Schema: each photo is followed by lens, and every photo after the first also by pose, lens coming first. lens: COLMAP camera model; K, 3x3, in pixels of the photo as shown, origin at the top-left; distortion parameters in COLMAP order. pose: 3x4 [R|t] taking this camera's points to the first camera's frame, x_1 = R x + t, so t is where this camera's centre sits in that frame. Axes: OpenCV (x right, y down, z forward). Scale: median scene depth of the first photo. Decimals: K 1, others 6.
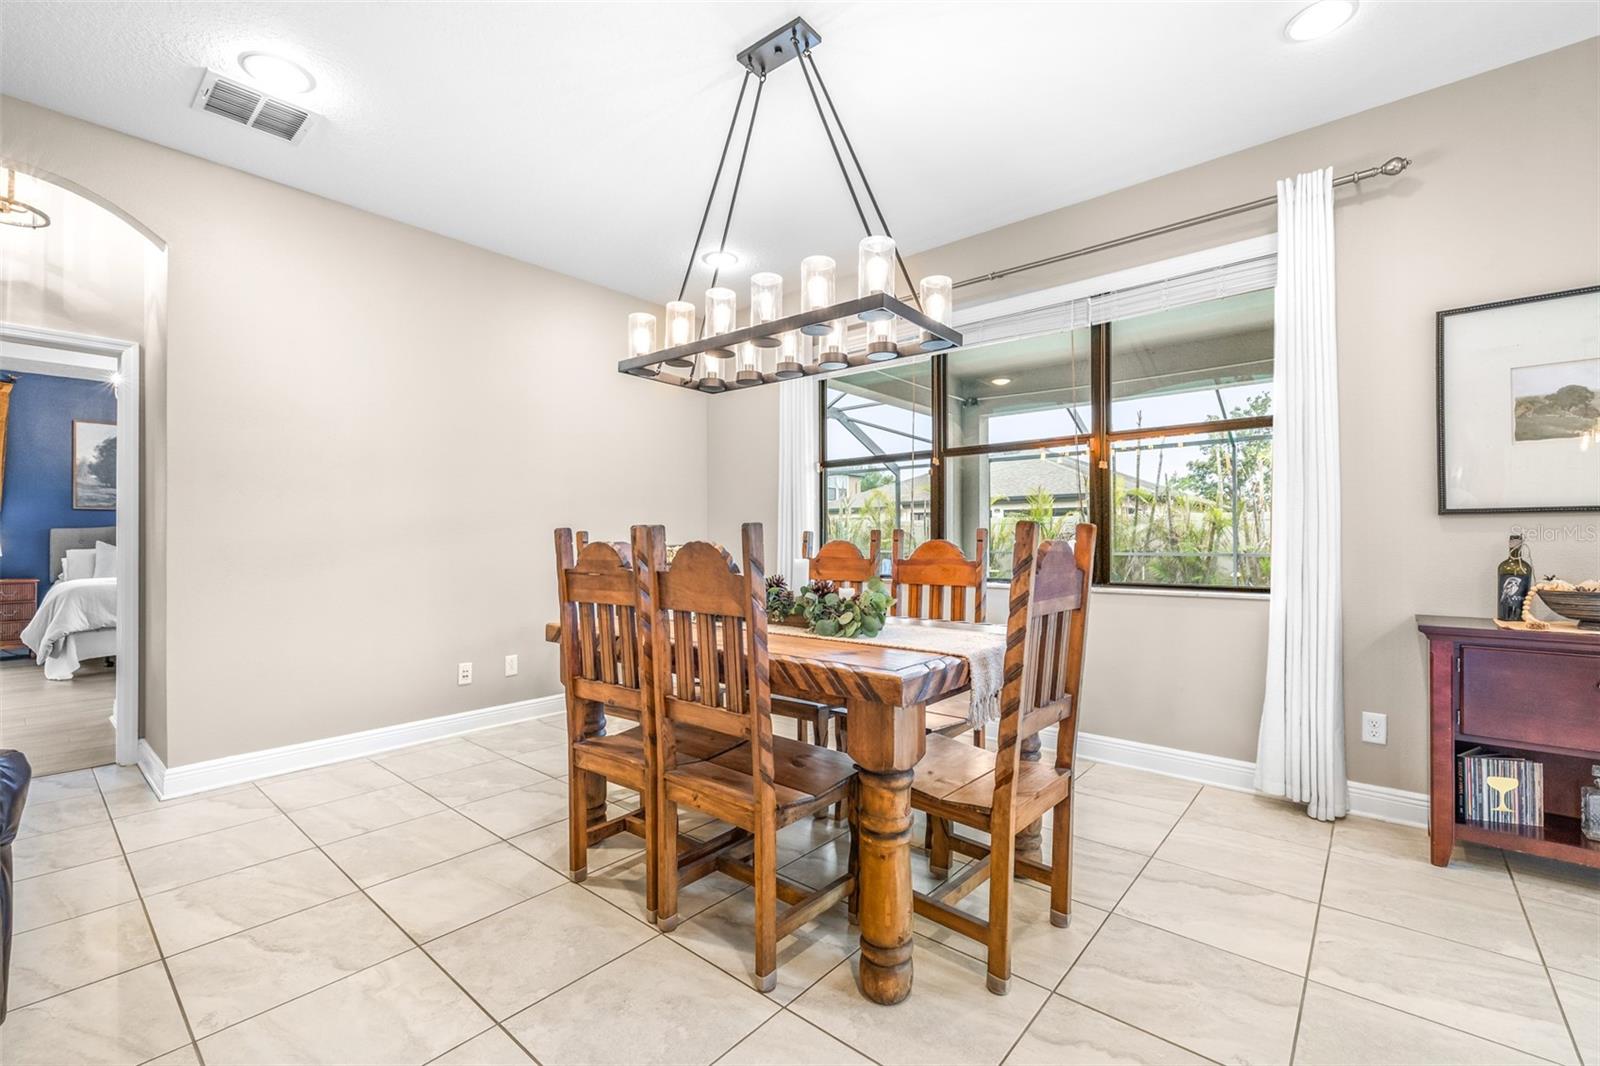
lens RADIAL K [[676.0, 0, 800.6], [0, 676.0, 535.0], [0, 0, 1]] dist [0.001368, 0.000003]
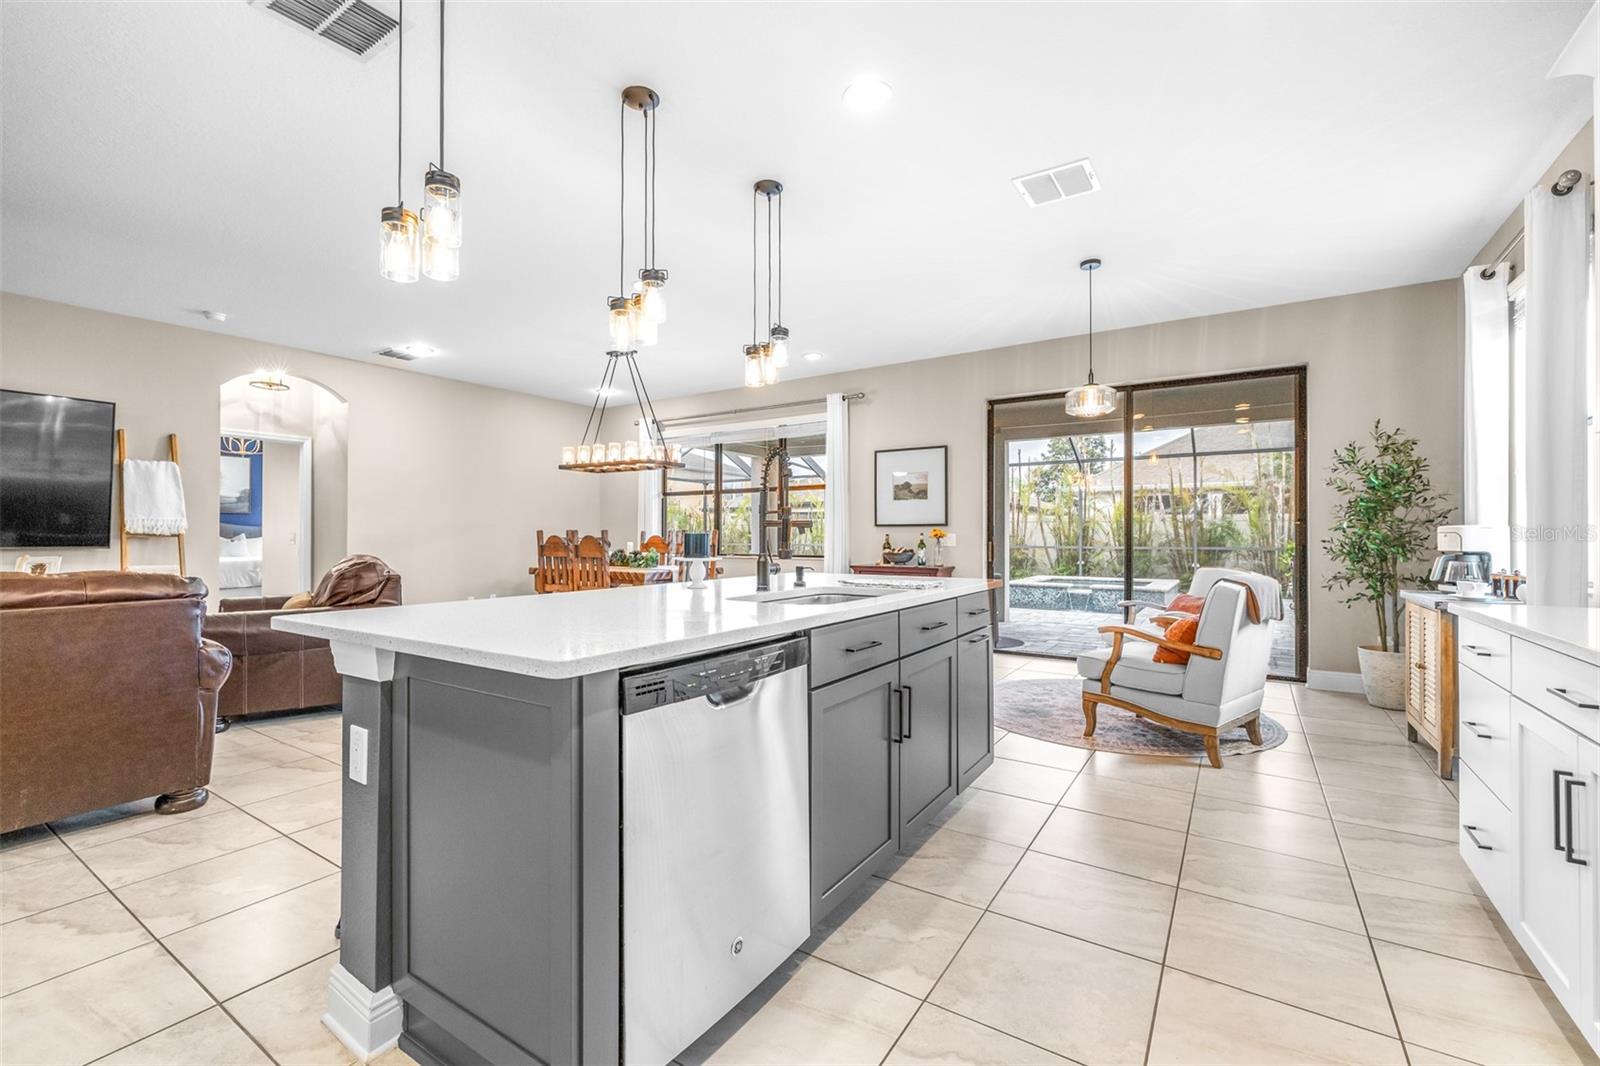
lens RADIAL K [[676.4, 0, 800.0], [0, 676.4, 533.0], [0, 0, 1]] dist [-0.001227, 0.000034]
pose [[0.992134, 0.002974, 0.125145, 0.332419], [-0.003456, 0.999987, 0.003634, -0.012906], [-0.125132, -0.004038, 0.992132, -1.736131]]
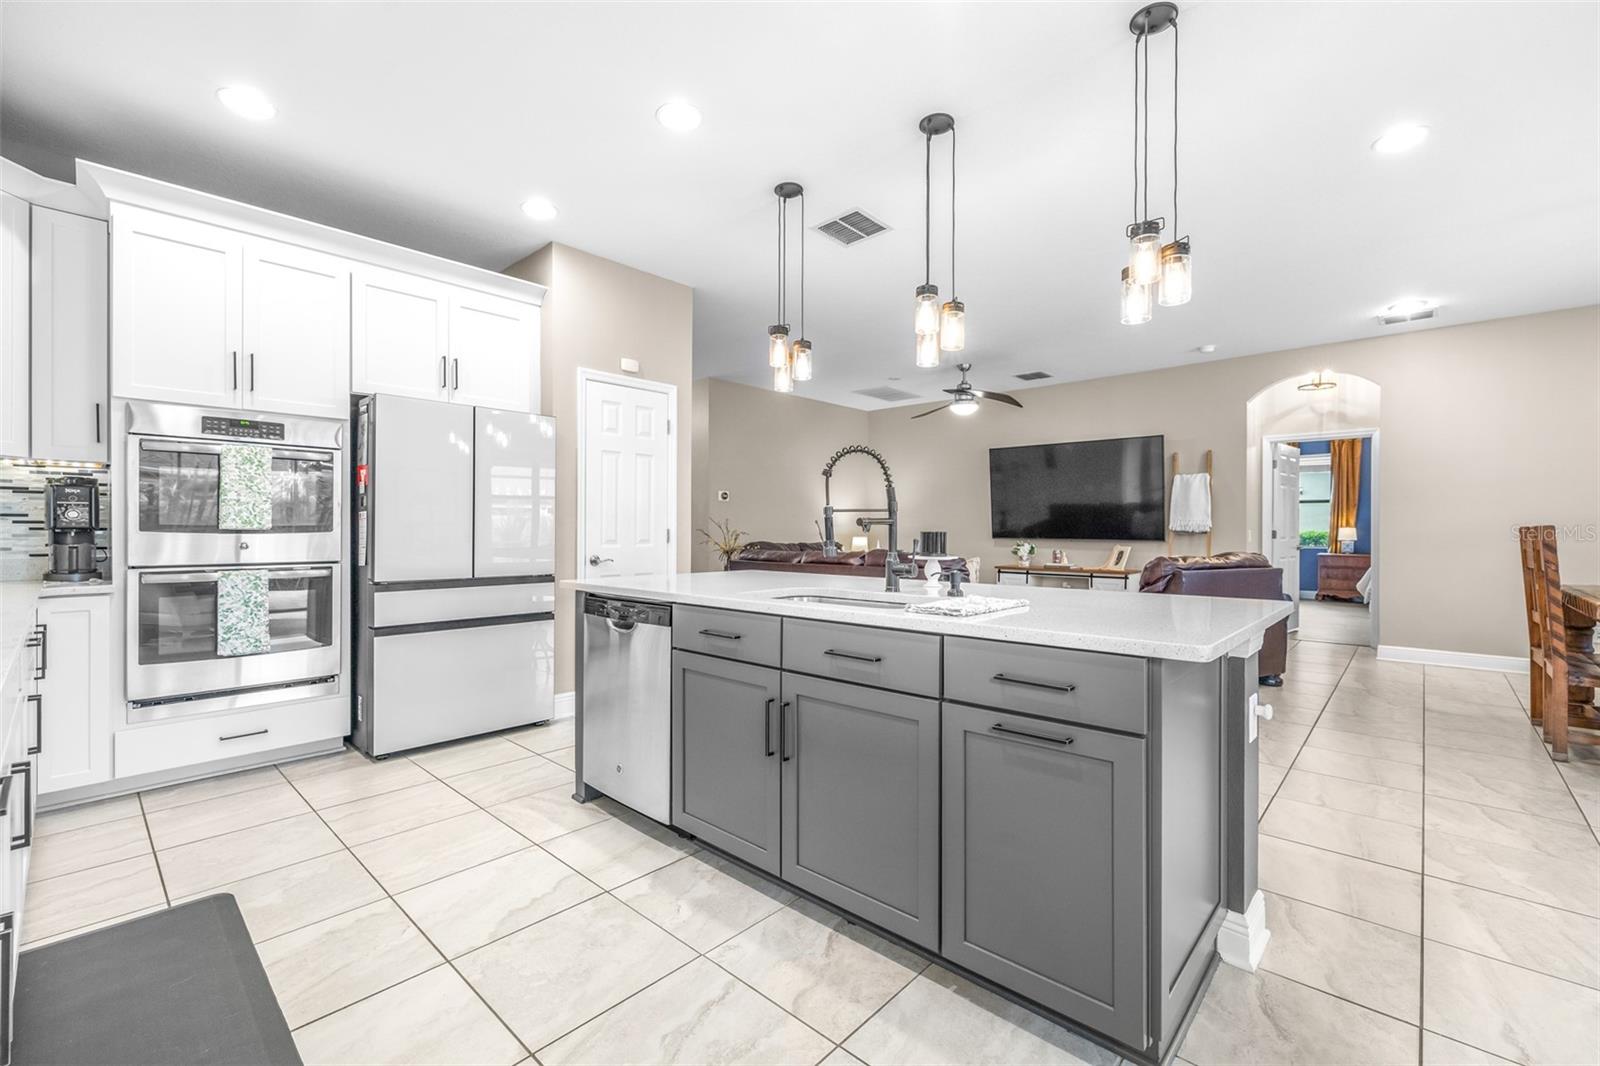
lens RADIAL K [[676.4, 0, 800.0], [0, 676.4, 533.0], [0, 0, 1]] dist [-0.001227, 0.000034]
pose [[-0.040689, 0.005944, -0.999154, 1.408979], [0.005382, 0.999969, 0.005730, -0.013115], [0.999157, -0.005144, -0.040719, -0.791855]]
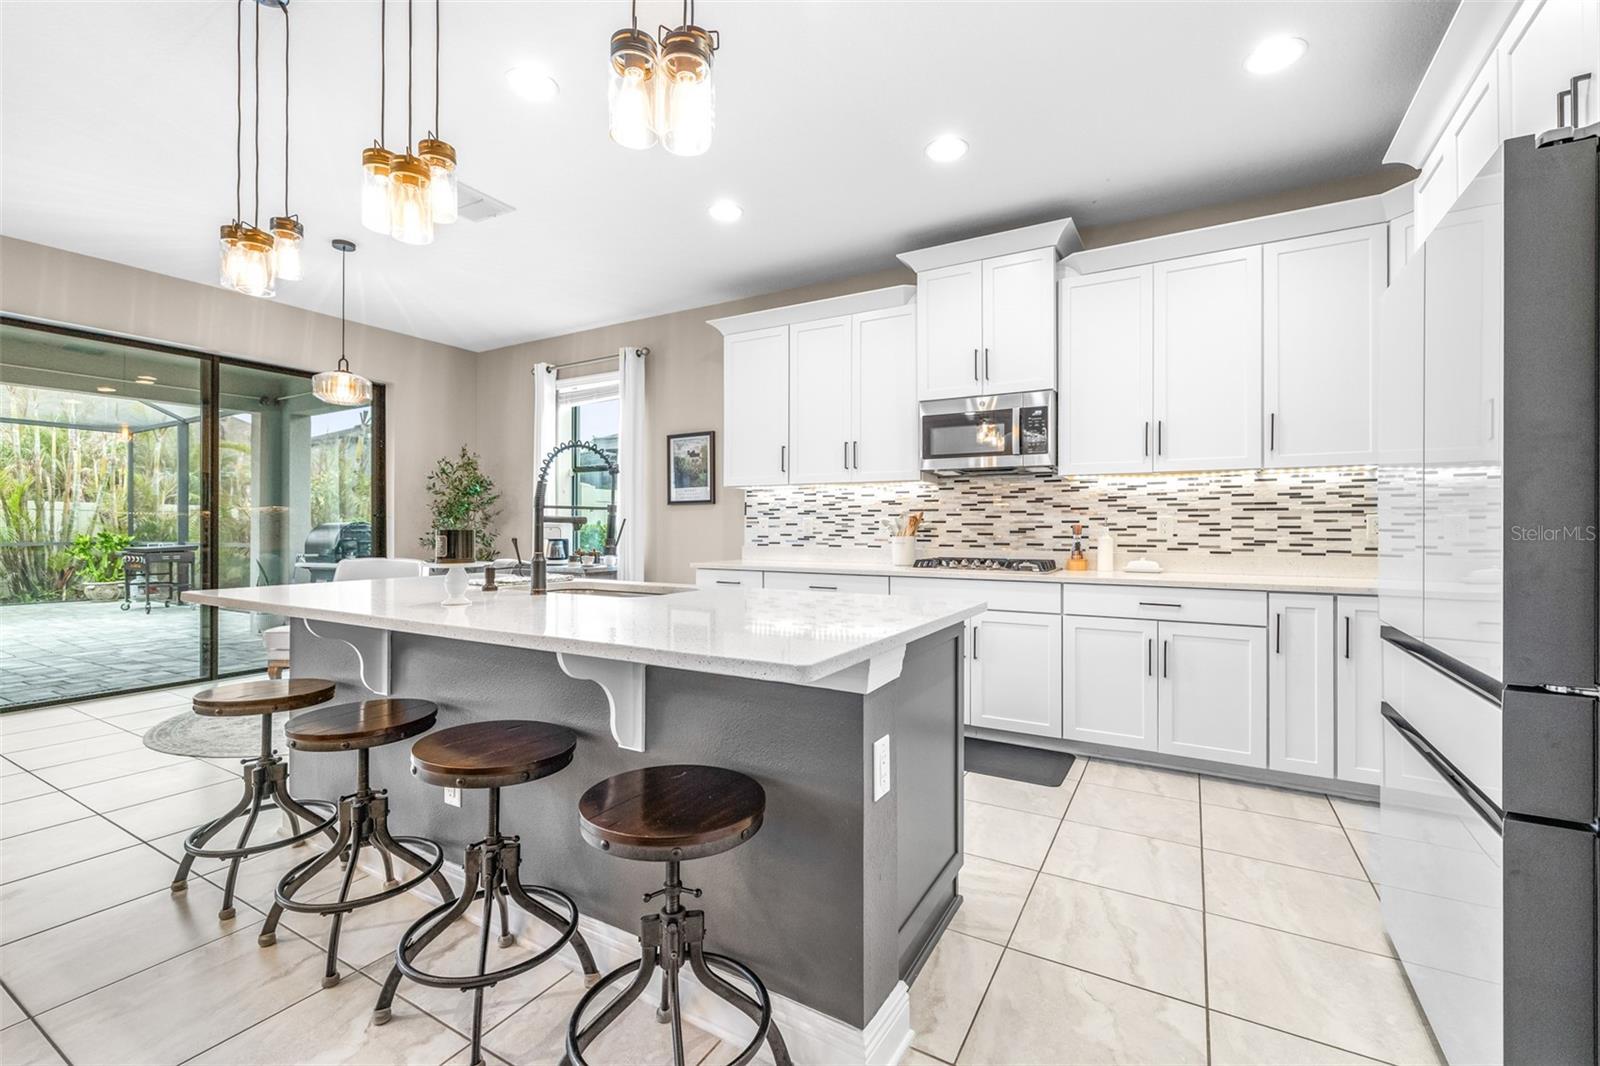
lens RADIAL K [[682.2, 0, 801.8], [0, 682.2, 527.5], [0, 0, 1]] dist [0.000471, 0.000085]
pose [[-0.186526, 0.003340, 0.982444, -0.586647], [-0.009558, 0.999941, -0.005214, -0.009490], [-0.982404, -0.010363, -0.186483, -0.876462]]
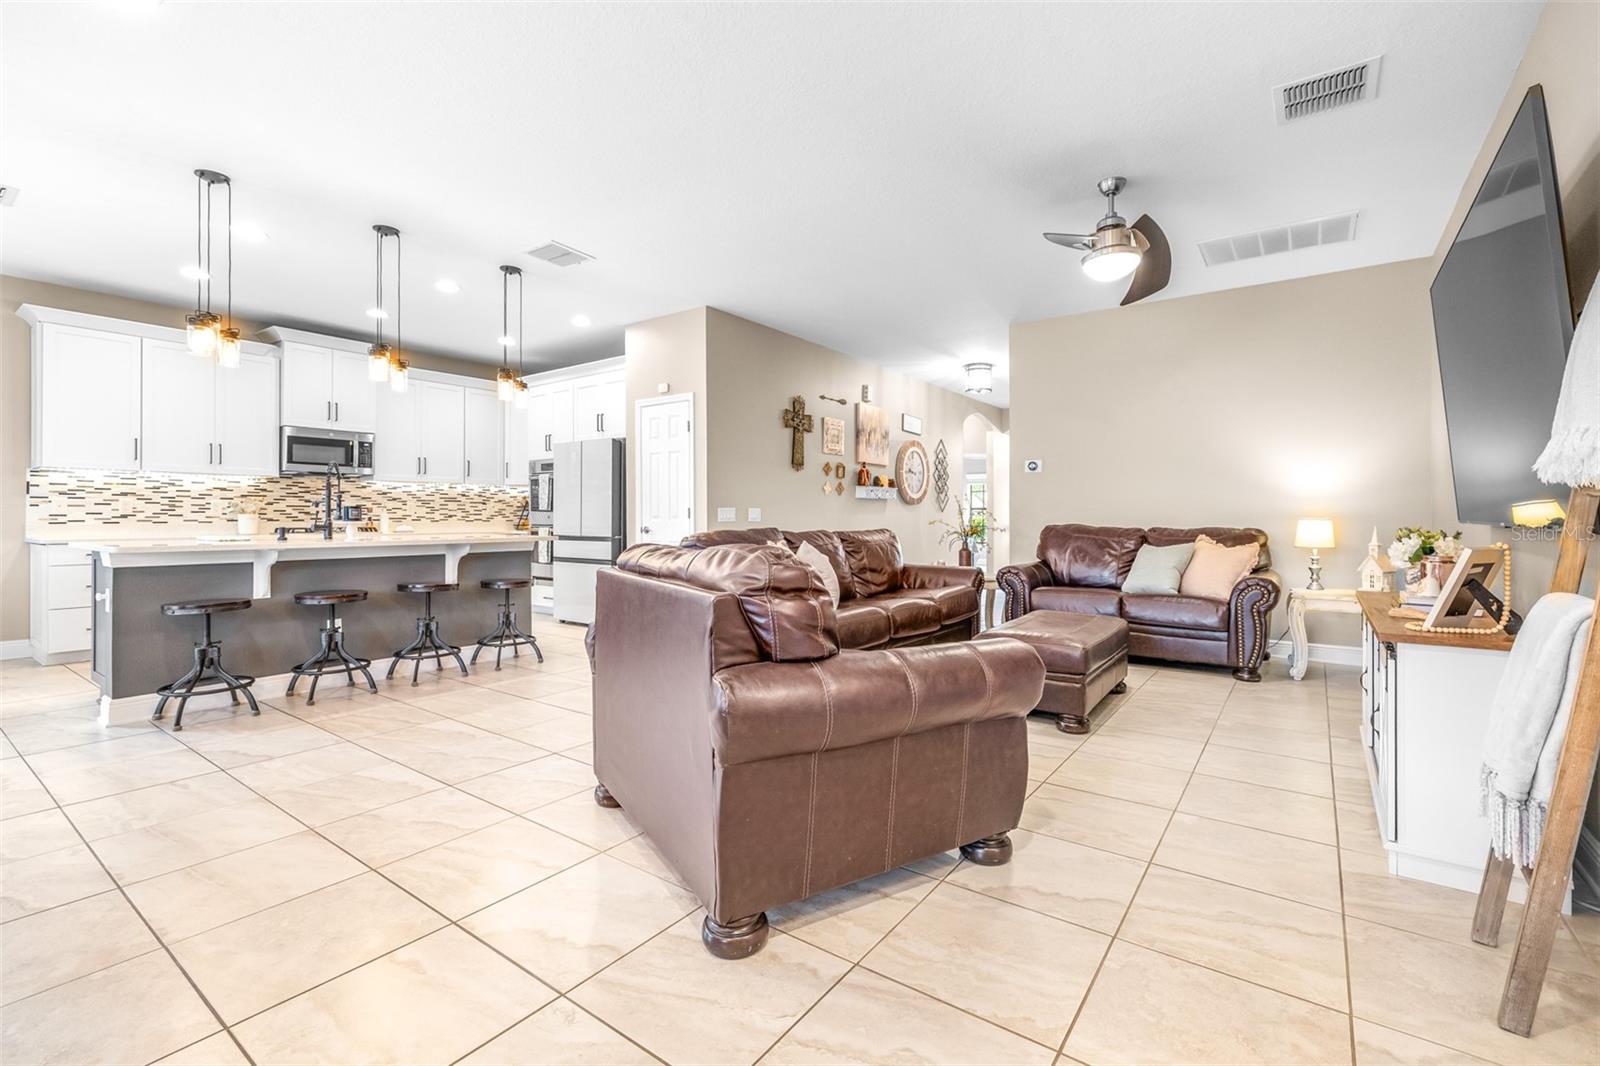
lens RADIAL K [[696.5, 0, 804.7], [0, 696.5, 514.9], [0, 0, 1]] dist [0.001283, -0.000067]
pose [[-0.996839, 0.002148, -0.079418, -0.730627], [0.002923, 0.999949, -0.009649, 0.036232], [0.079393, -0.009850, -0.996795, 1.288080]]
